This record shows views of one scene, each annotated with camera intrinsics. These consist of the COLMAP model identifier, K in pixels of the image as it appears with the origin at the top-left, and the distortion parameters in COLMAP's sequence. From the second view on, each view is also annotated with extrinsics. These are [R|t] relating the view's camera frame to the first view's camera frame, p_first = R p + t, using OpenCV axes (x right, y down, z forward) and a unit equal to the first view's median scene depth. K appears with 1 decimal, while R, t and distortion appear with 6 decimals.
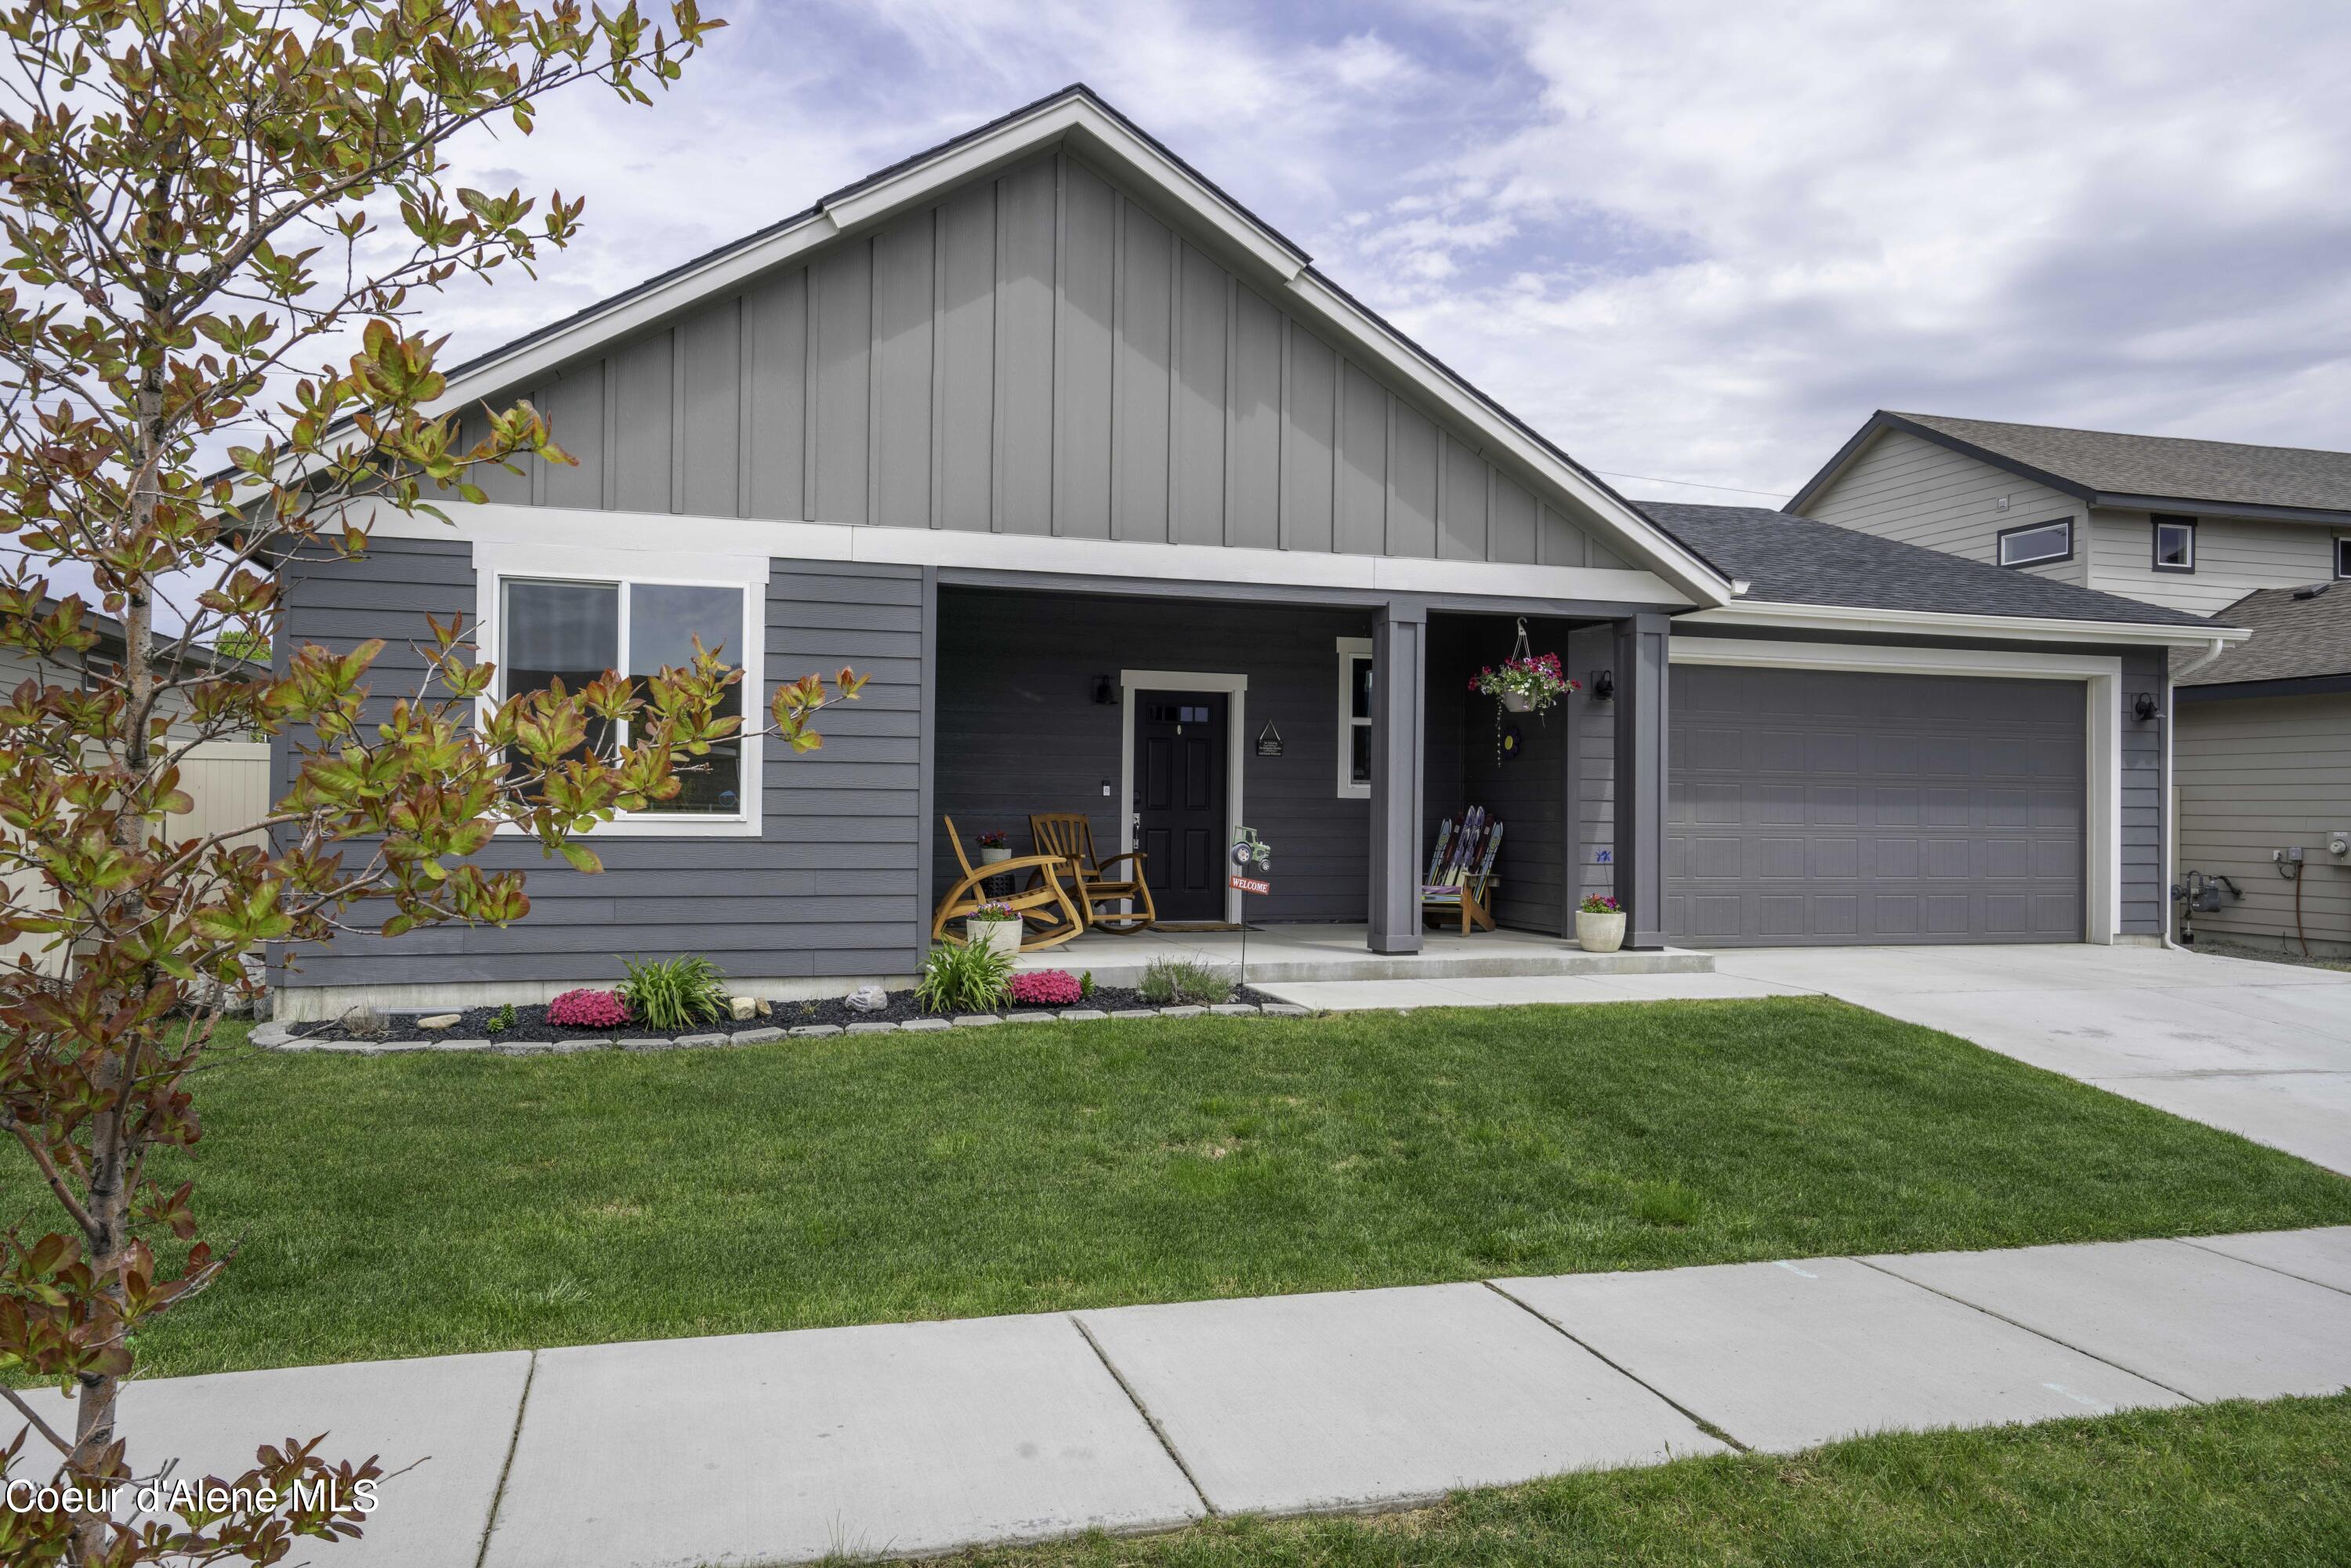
lens RADIAL K [[1646.2, 0, 1174.3], [0, 1646.2, 782.1], [0, 0, 1]] dist [-0.000706, 0.000503]
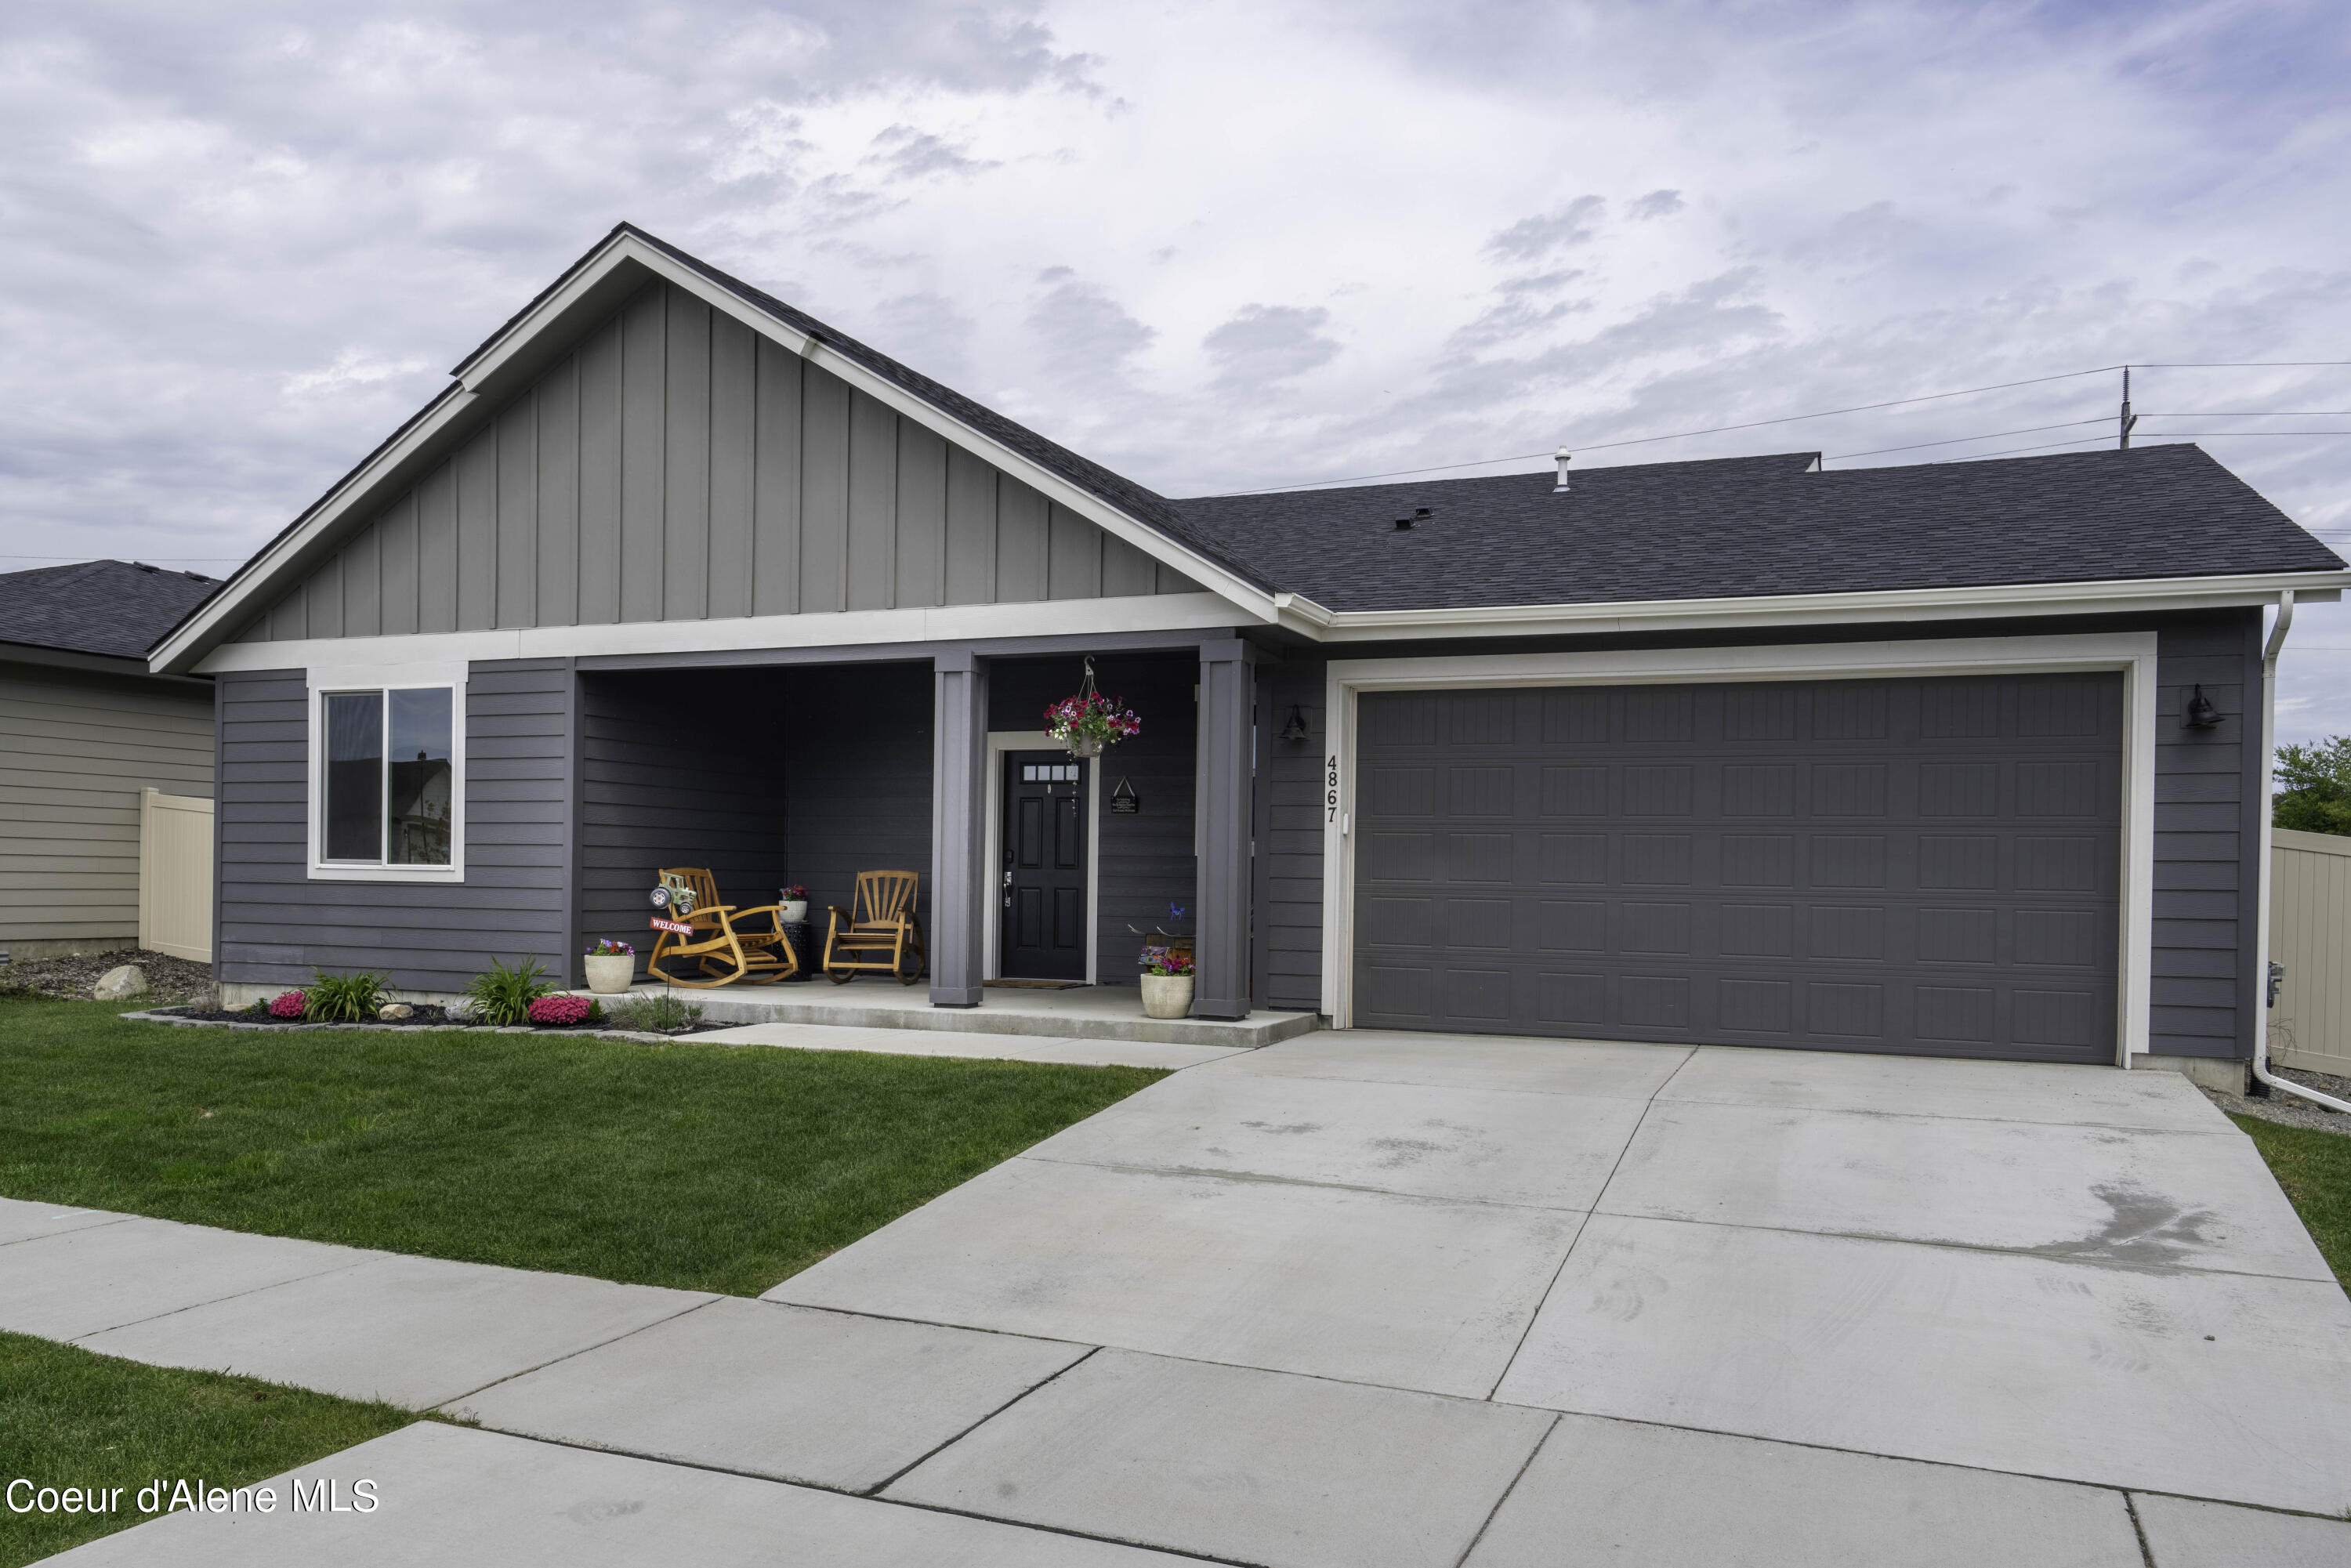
lens RADIAL K [[1774.0, 0, 1148.8], [0, 1774.0, 885.7], [0, 0, 1]] dist [0.007453, 0.000092]
pose [[0.770471, 0.002622, -0.637470, 0.980279], [0.002882, 0.999967, 0.007596, 0.025449], [0.637469, -0.007689, 0.770438, 0.272897]]
